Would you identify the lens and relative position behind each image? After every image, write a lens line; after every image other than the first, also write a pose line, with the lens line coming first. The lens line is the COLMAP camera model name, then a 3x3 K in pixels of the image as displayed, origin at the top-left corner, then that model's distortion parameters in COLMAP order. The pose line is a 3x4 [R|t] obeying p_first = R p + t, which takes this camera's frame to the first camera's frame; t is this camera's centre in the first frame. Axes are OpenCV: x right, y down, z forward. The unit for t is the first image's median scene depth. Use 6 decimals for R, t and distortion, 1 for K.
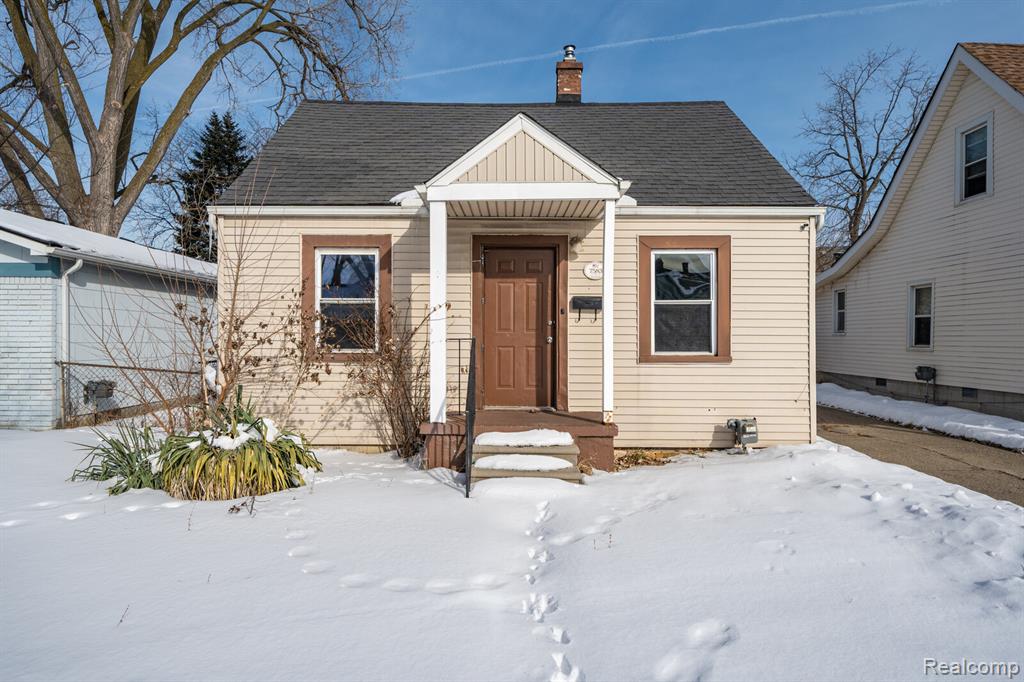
lens RADIAL K [[601.3, 0, 512.0], [0, 601.3, 341.0], [0, 0, 1]] dist [0.000556, 0.000186]
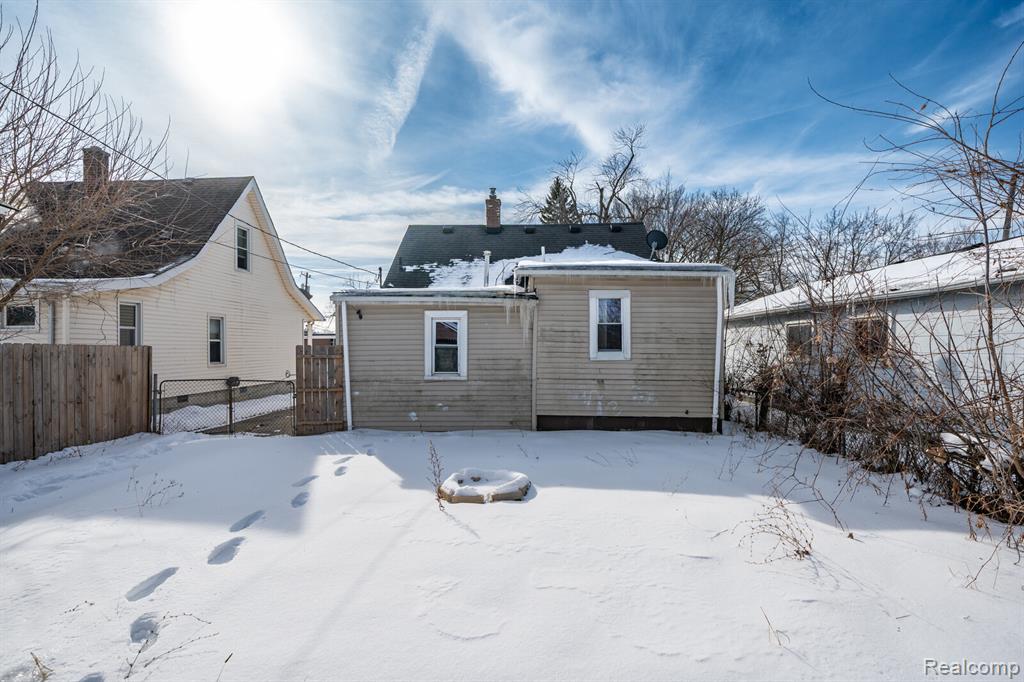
lens RADIAL K [[532.8, 0, 512.0], [0, 532.8, 341.0], [0, 0, 1]] dist [0.000039, -0.000002]
pose [[-0.998626, 0.003786, 0.052261, -0.053479], [0.003492, 0.999978, -0.005725, -0.053042], [-0.052282, -0.005534, -0.998617, 3.598401]]
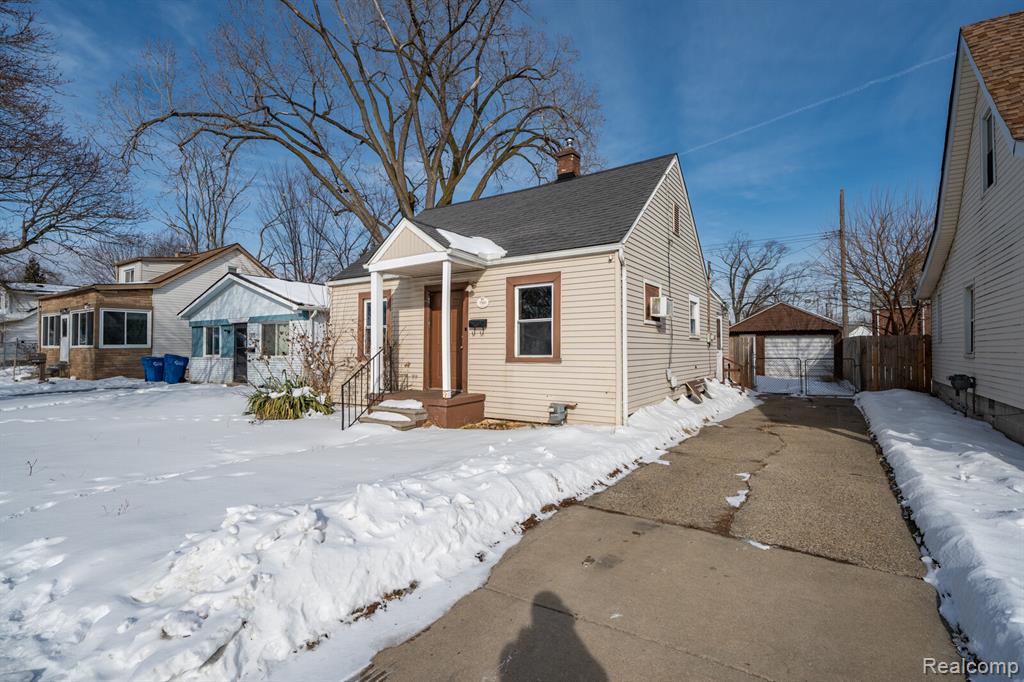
lens RADIAL K [[466.4, 0, 512.0], [0, 466.4, 341.0], [0, 0, 1]] dist [0.001624, 0.000140]
pose [[0.839101, -0.015252, -0.543762, 0.847269], [0.002699, 0.999711, -0.023875, 0.011077], [0.543970, 0.018566, 0.838899, 0.035898]]
